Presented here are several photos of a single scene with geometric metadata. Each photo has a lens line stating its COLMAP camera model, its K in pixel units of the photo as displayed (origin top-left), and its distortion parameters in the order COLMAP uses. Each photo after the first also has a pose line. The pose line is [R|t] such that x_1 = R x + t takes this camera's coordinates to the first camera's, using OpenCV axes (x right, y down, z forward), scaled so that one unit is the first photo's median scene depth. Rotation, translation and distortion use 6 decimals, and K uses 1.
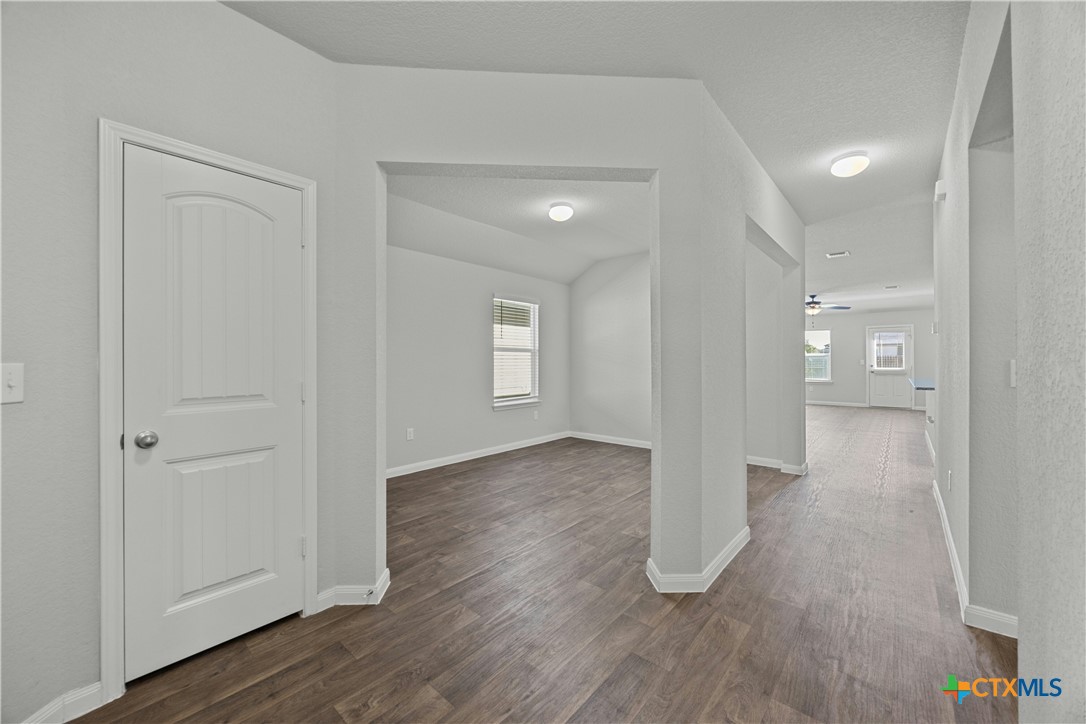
lens RADIAL K [[410.6, 0, 540.4], [0, 410.6, 362.1], [0, 0, 1]] dist [-0.001513, -0.000150]
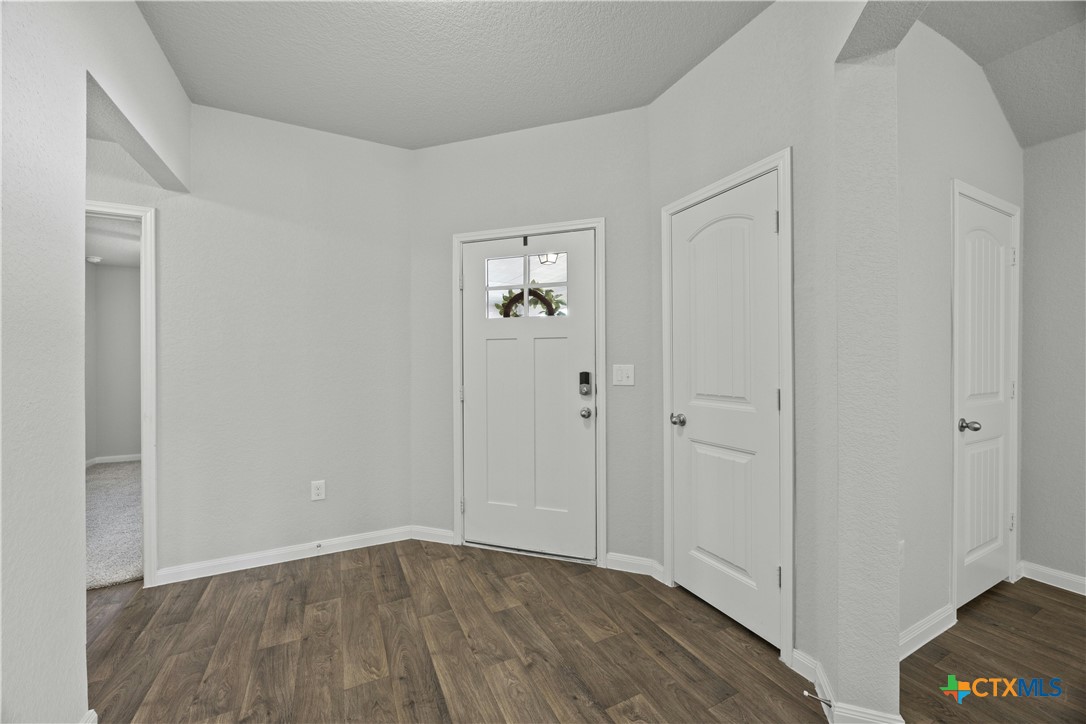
lens RADIAL K [[400.4, 0, 543.0], [0, 400.4, 362.0], [0, 0, 1]] dist [-0.001272, -0.000045]
pose [[-0.366880, 0.003028, -0.930264, 0.475819], [0.003718, 0.999991, 0.001788, -0.013350], [0.930261, -0.002803, -0.366888, 1.018393]]
